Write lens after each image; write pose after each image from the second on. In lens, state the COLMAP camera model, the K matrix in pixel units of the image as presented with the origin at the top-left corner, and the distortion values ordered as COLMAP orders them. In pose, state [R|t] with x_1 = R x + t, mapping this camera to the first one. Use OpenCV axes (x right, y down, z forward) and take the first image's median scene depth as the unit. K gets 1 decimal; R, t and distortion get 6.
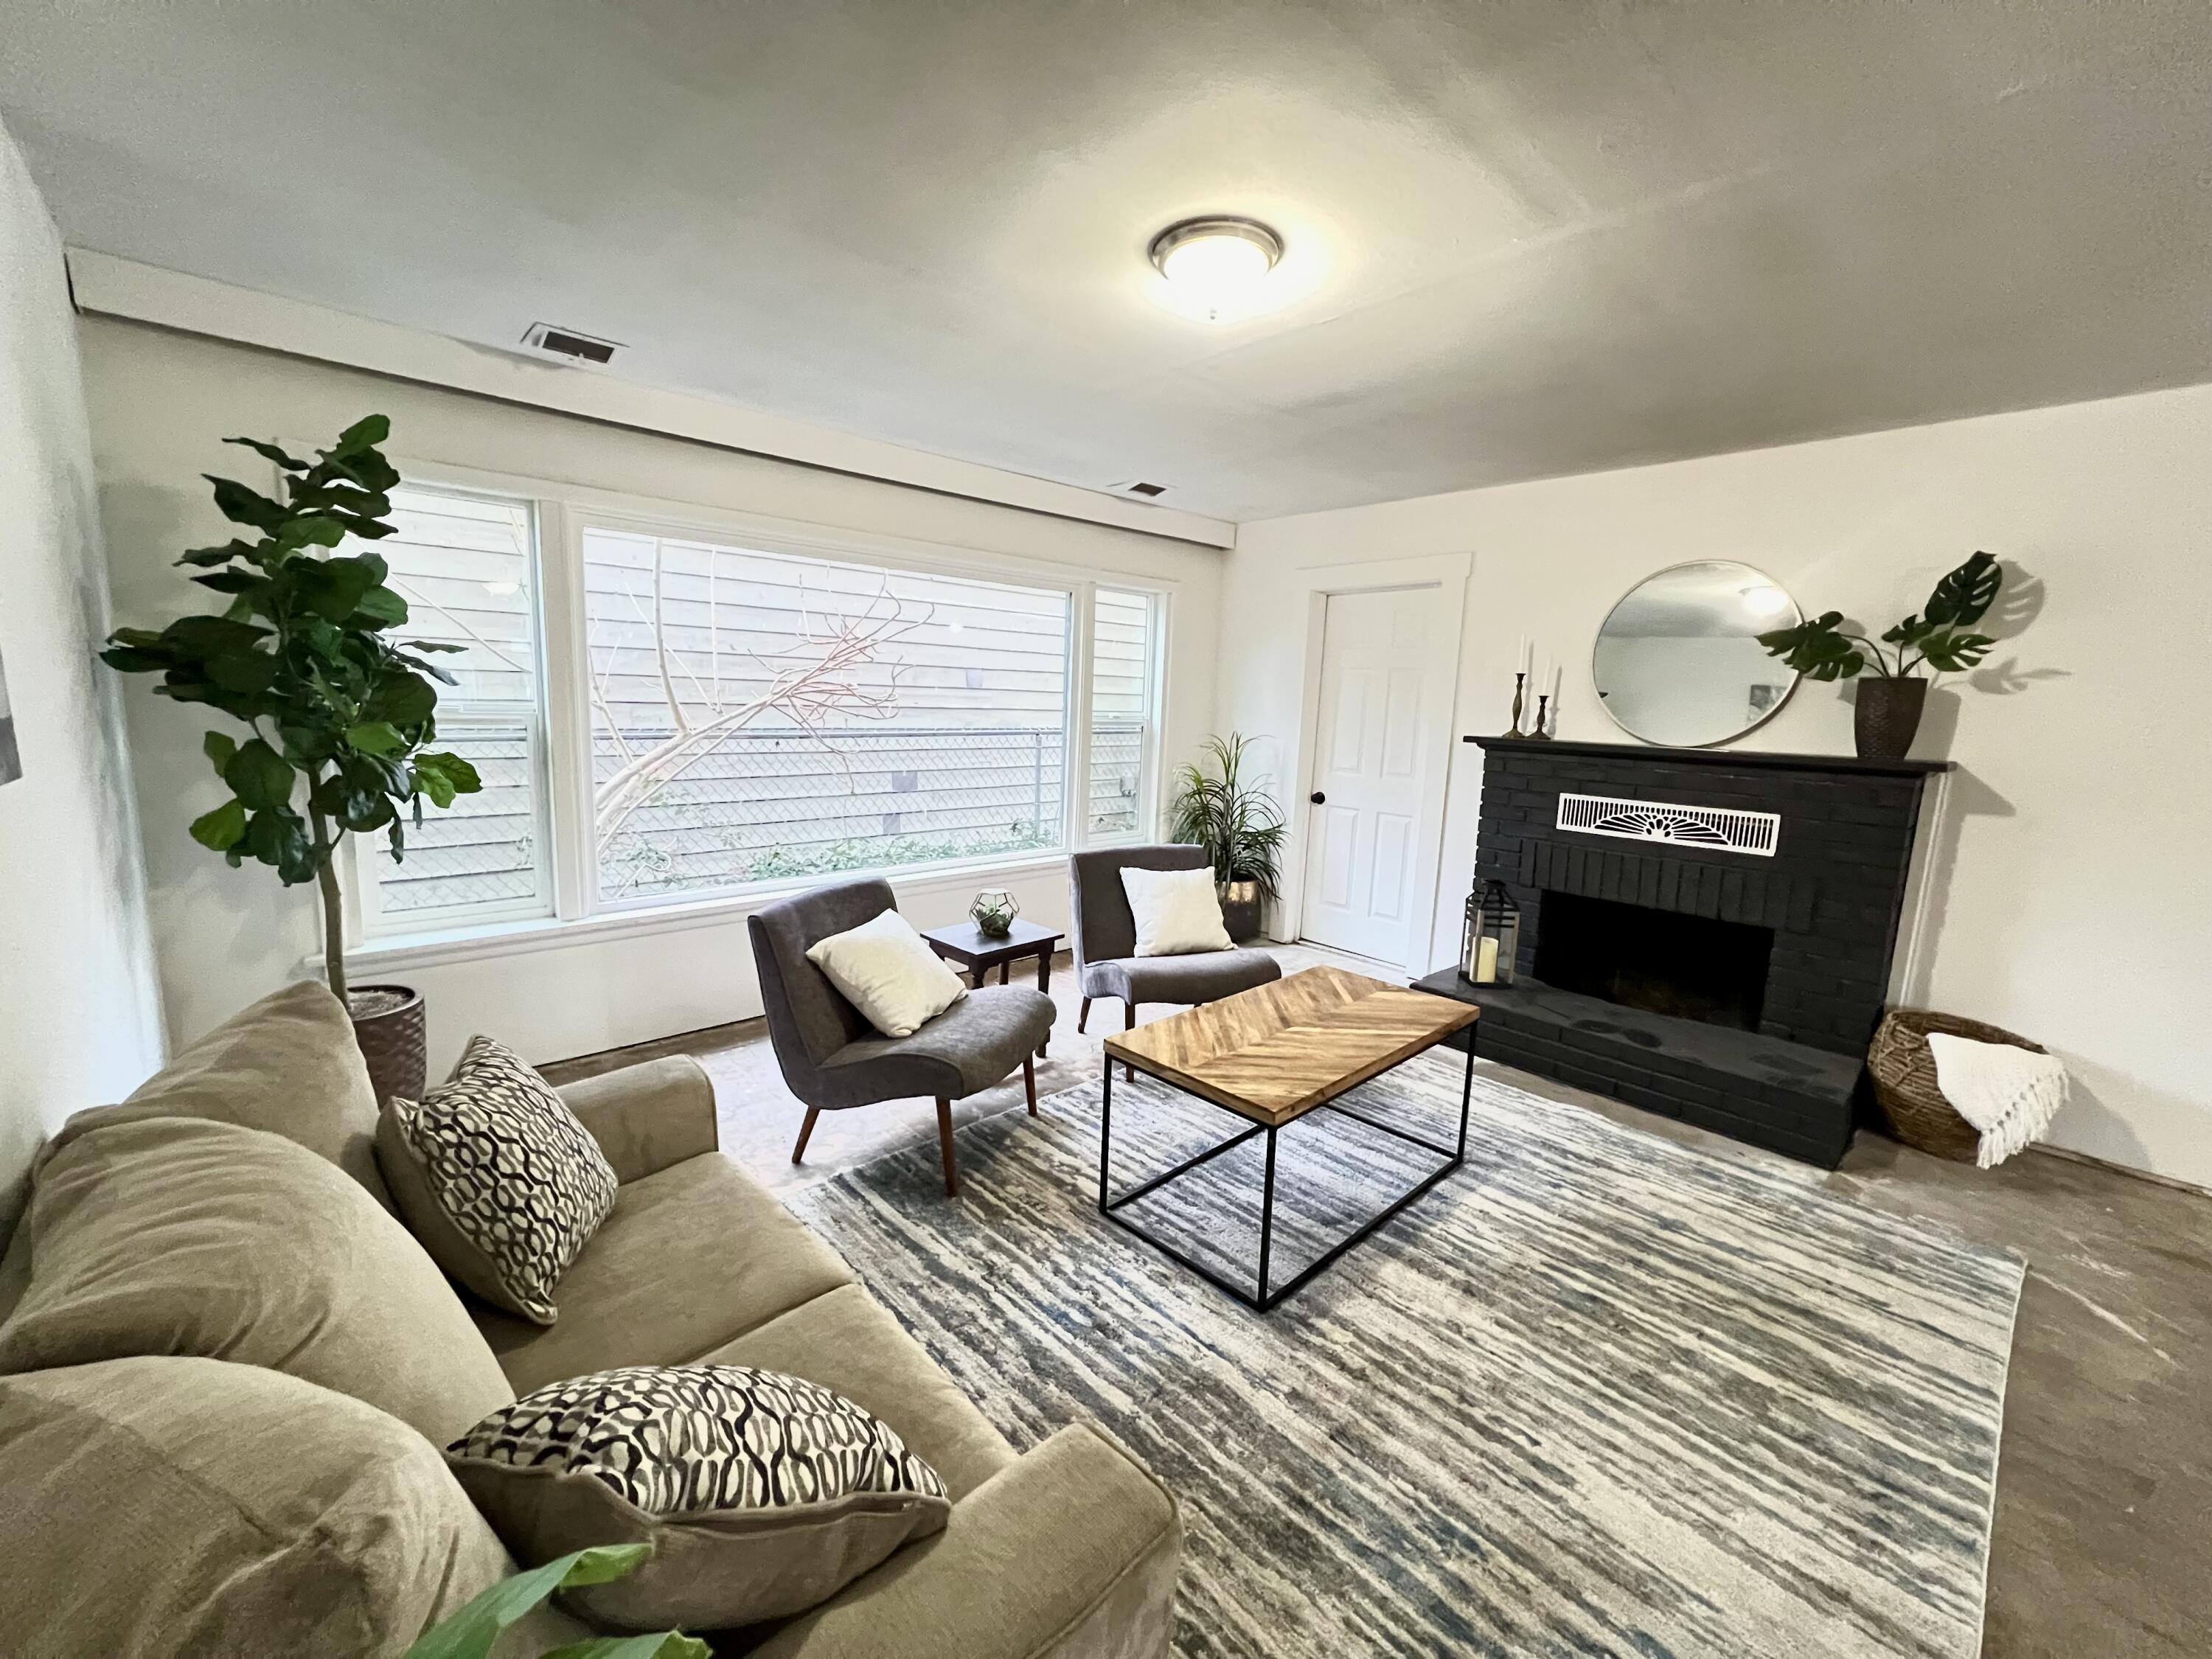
lens RADIAL K [[884.1, 0, 1100.8], [0, 884.1, 828.4], [0, 0, 1]] dist [-0.001874, -0.000588]
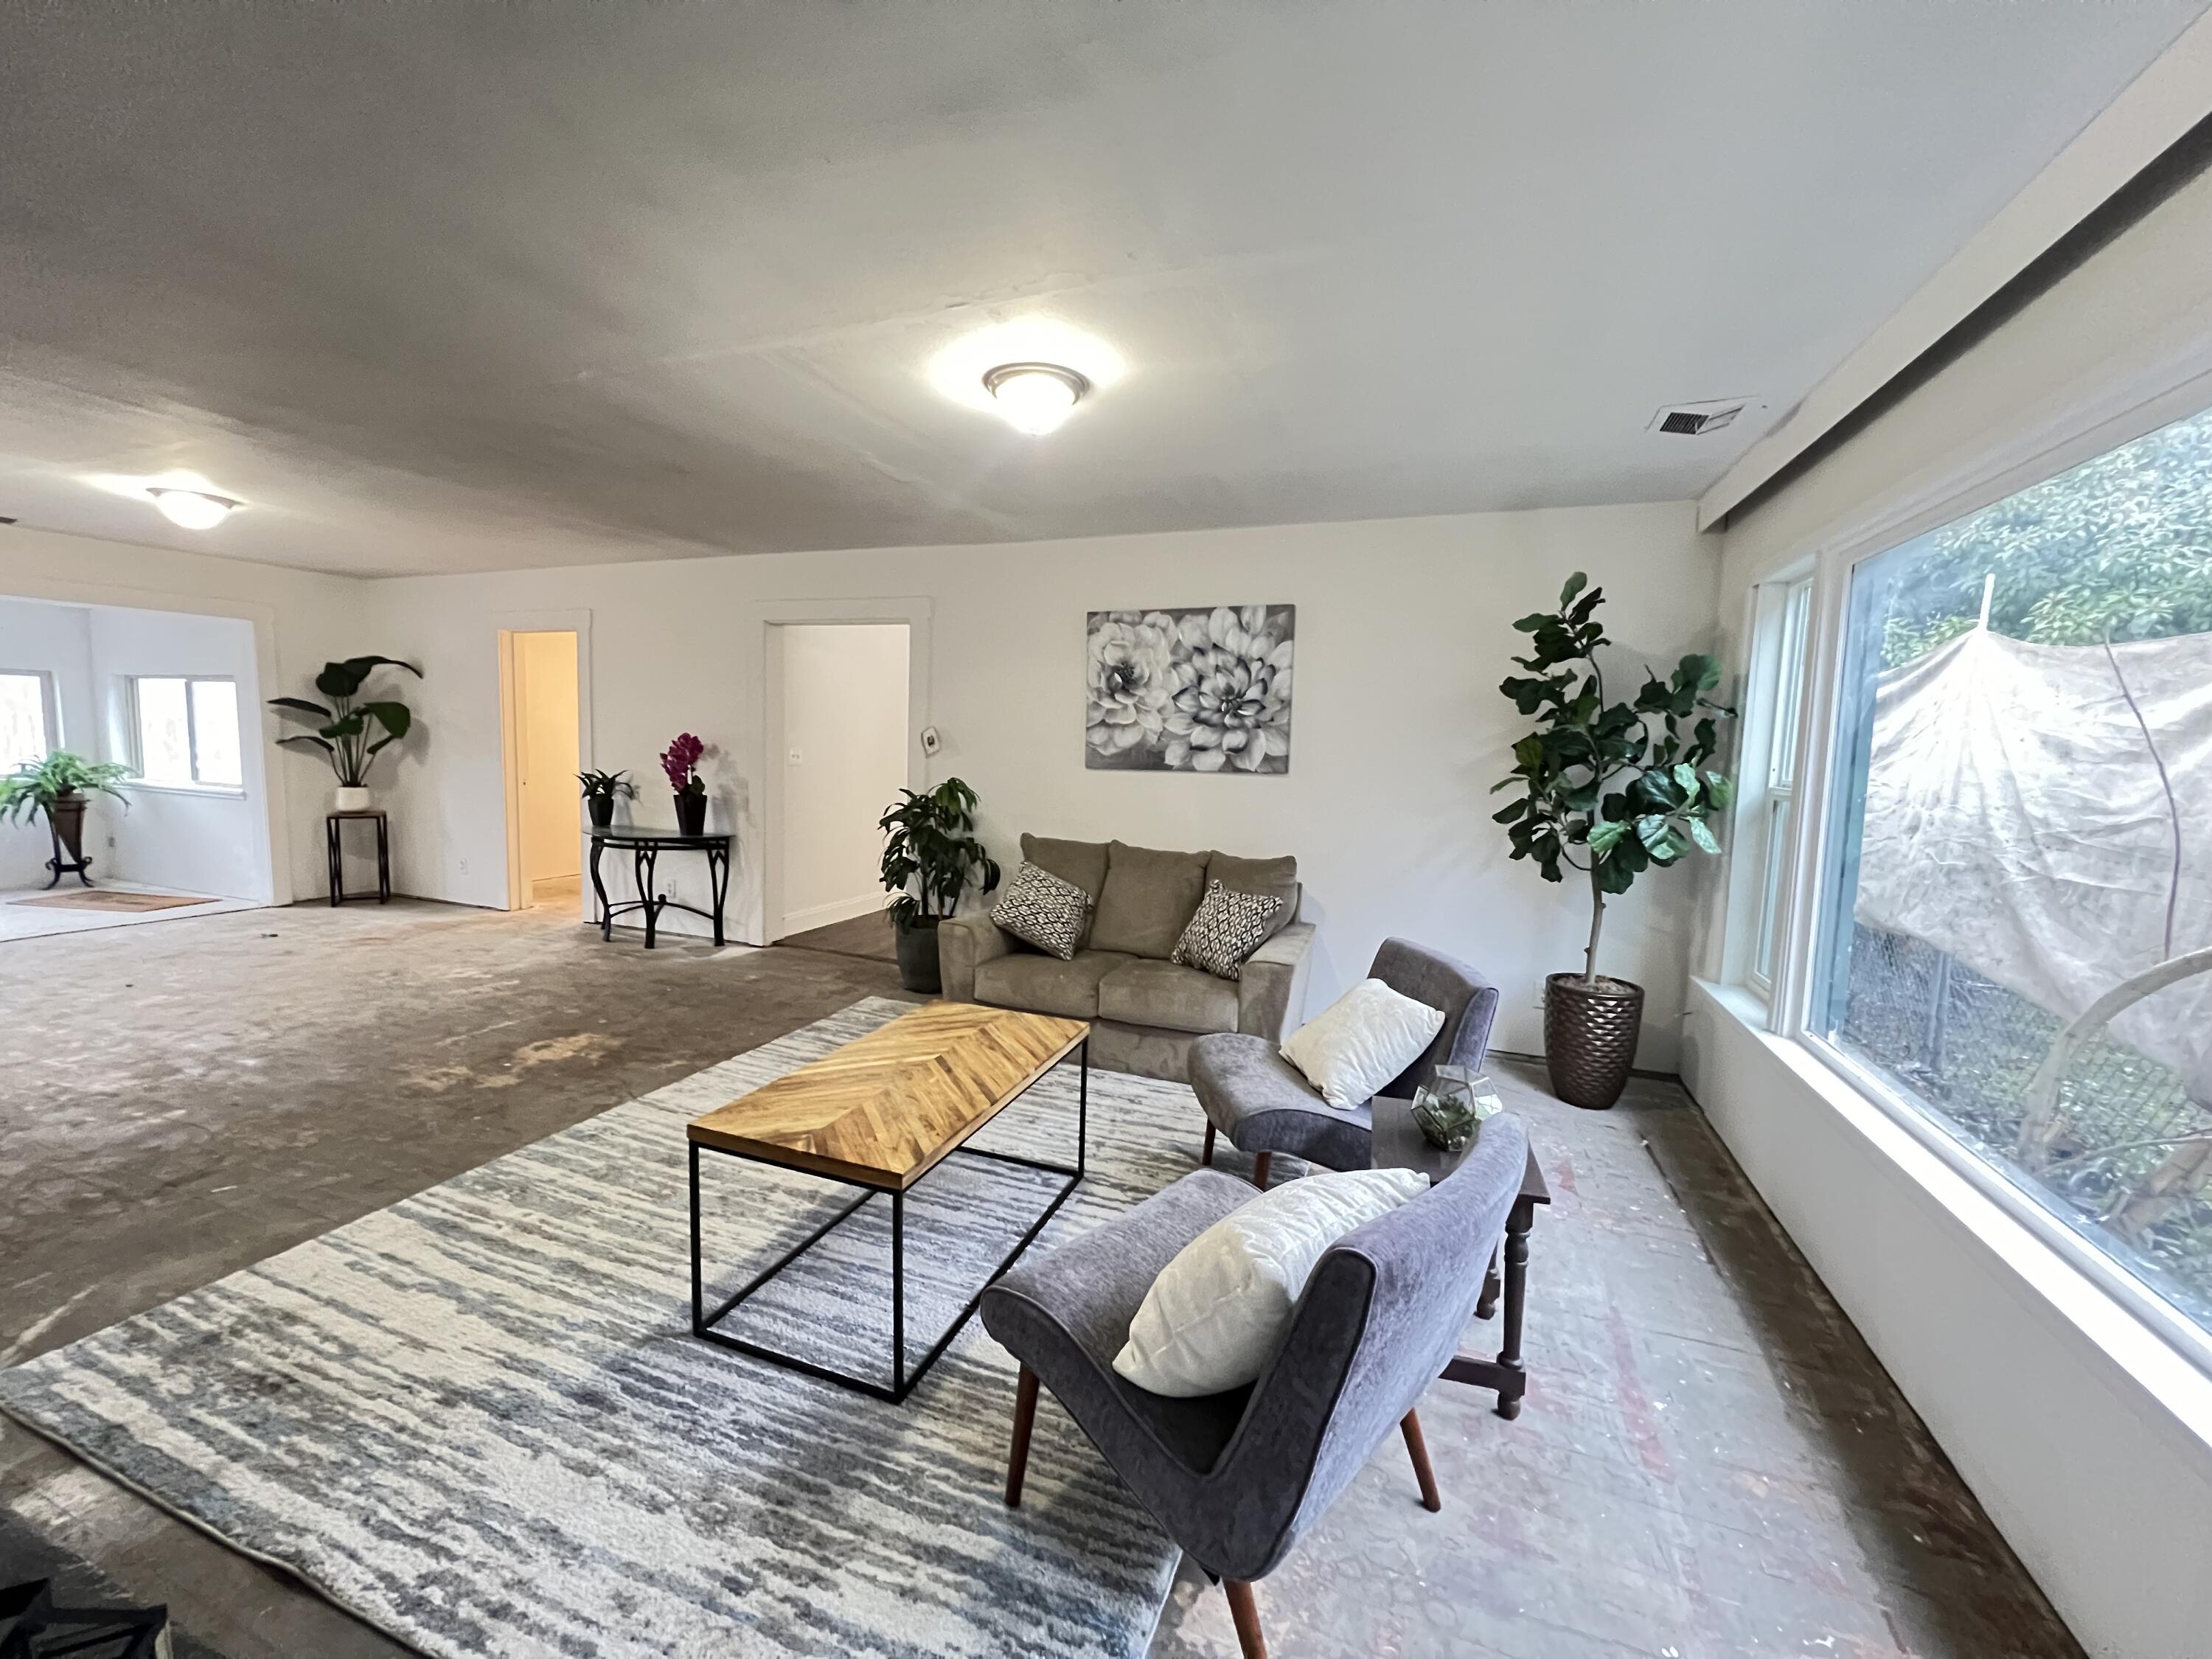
lens RADIAL K [[882.8, 0, 1106.0], [0, 882.8, 829.5], [0, 0, 1]] dist [-0.003018, -0.000634]
pose [[-0.893975, -0.014389, -0.447885, 0.503340], [-0.123807, 0.968512, 0.216003, -0.260137], [0.430674, 0.248552, -0.867607, 1.927521]]
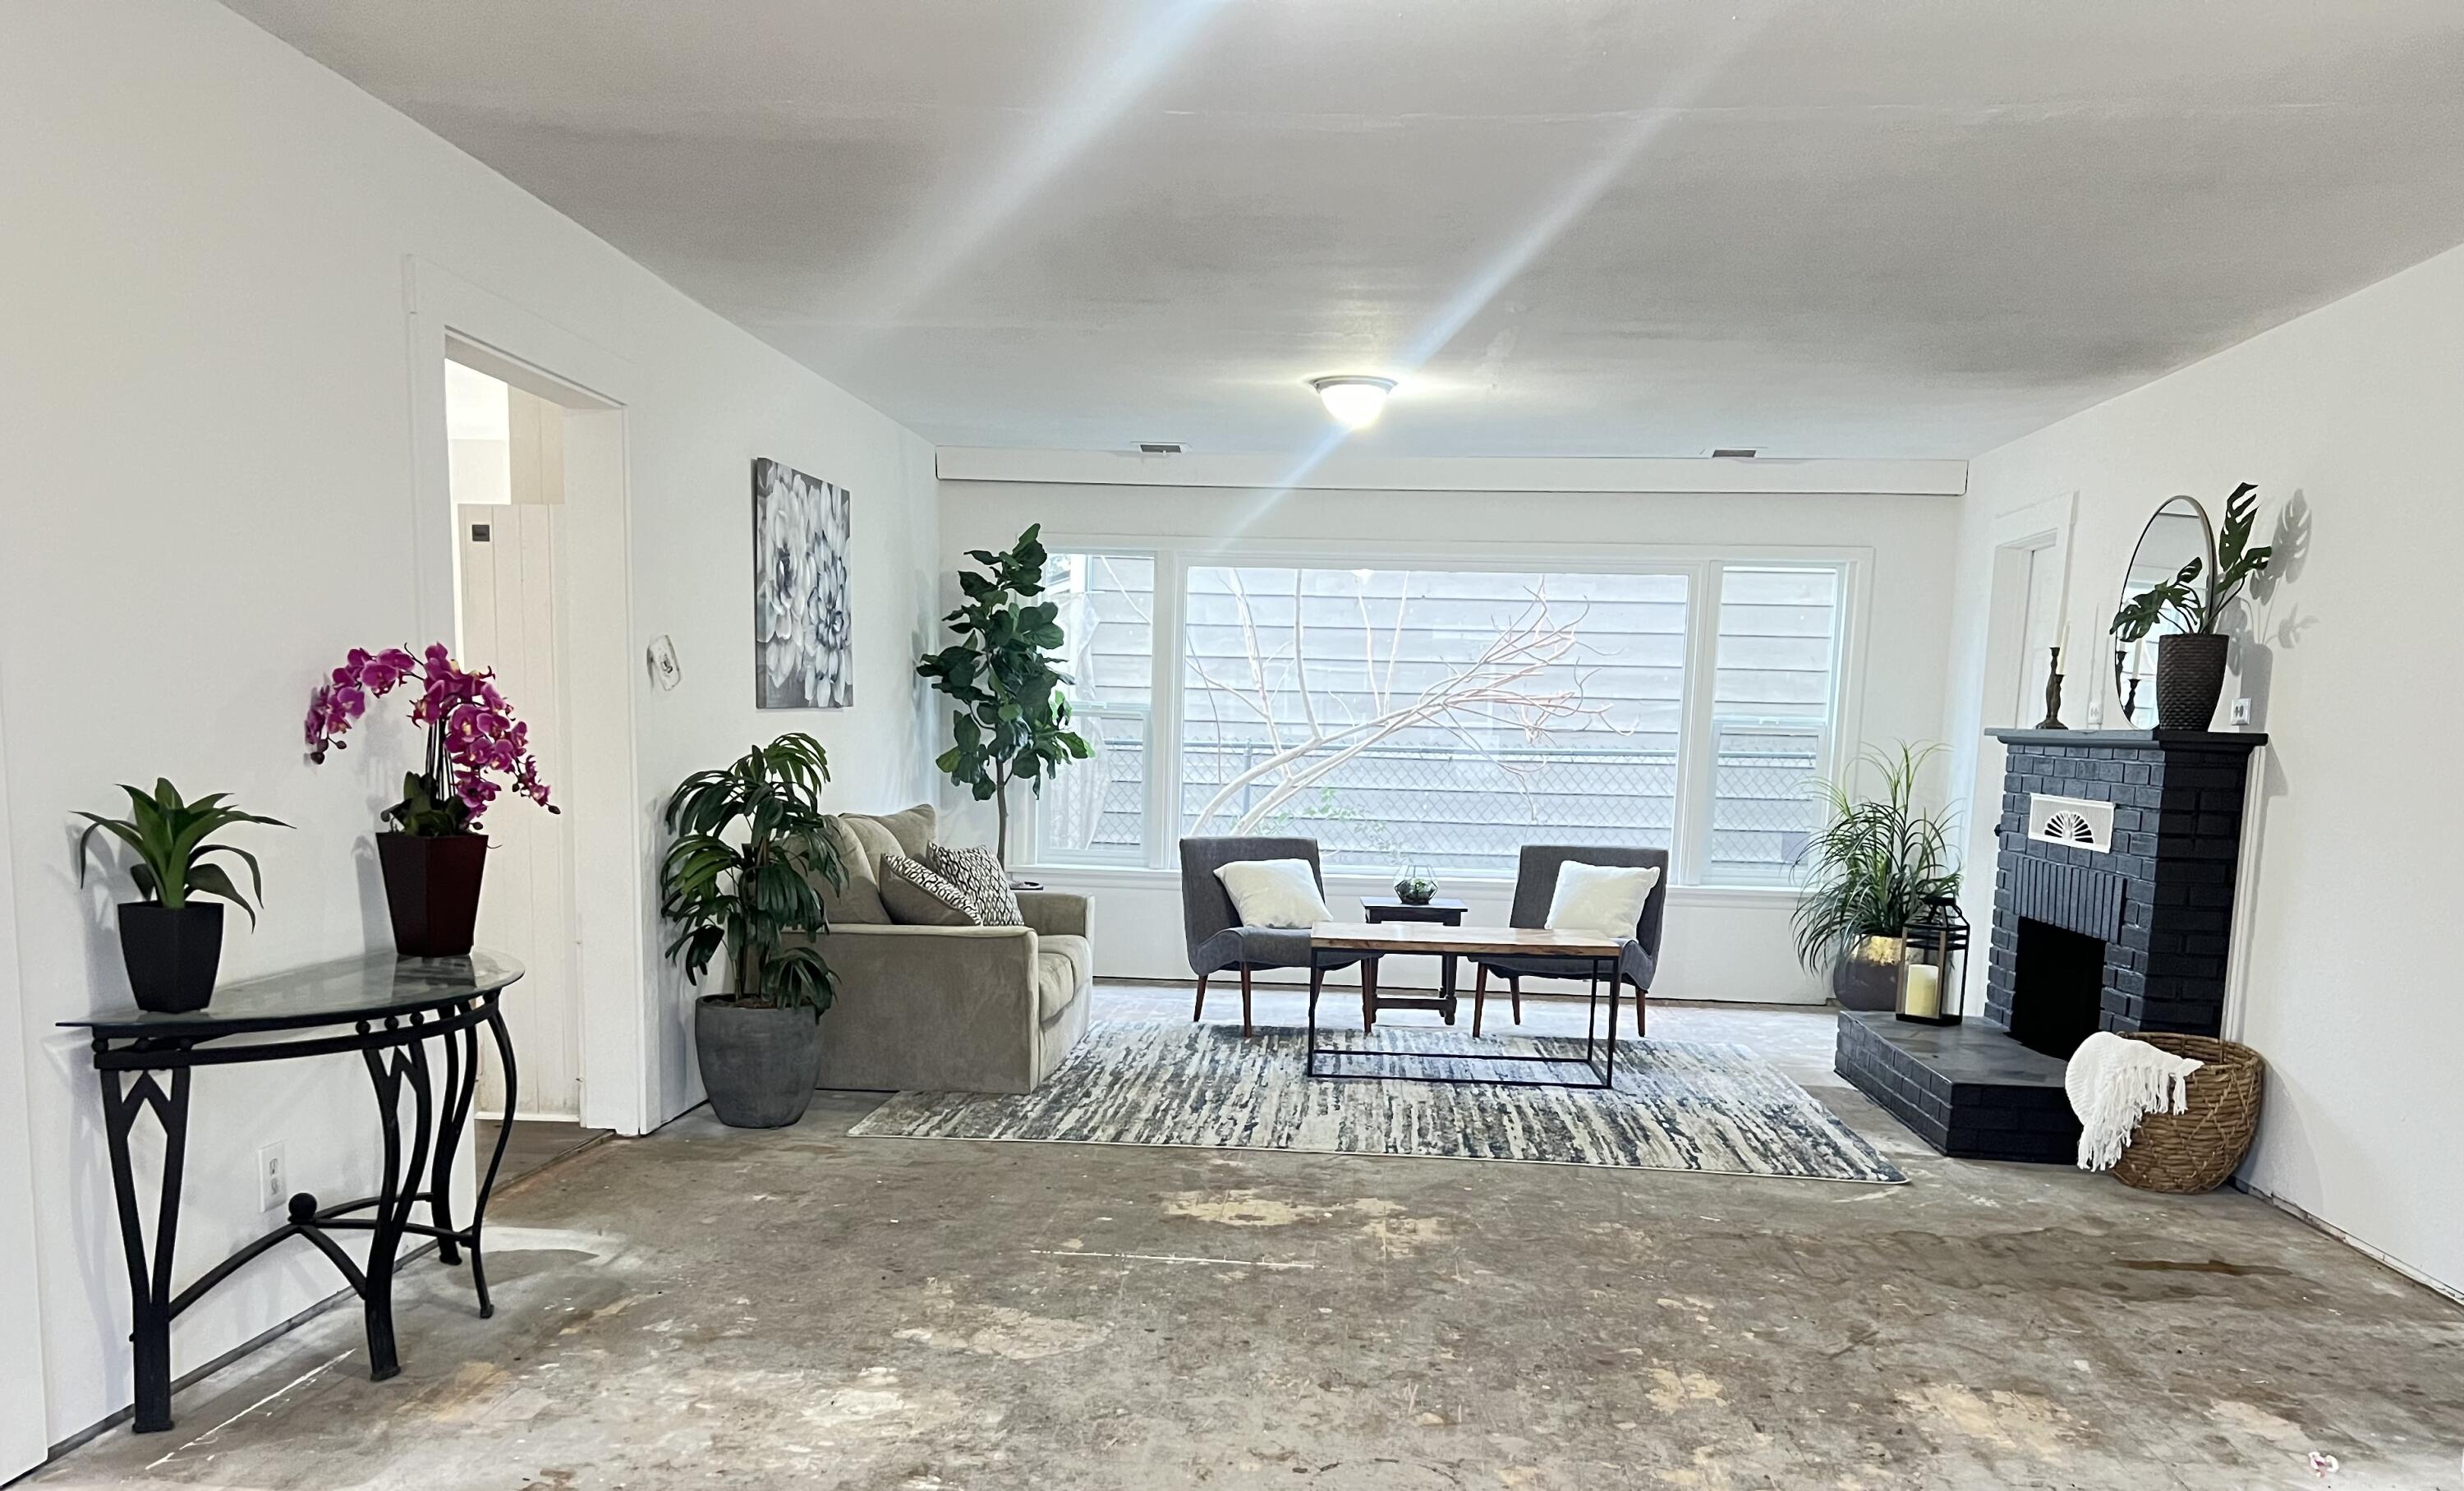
lens RADIAL K [[1972.7, 0, 1237.6], [0, 1972.7, 929.0], [0, 0, 1]] dist [0.074623, -0.000280]
pose [[0.688699, 0.063887, -0.722227, 2.150512], [-0.112751, 0.993429, -0.019639, 0.321321], [0.716227, 0.094957, 0.691377, -1.228621]]
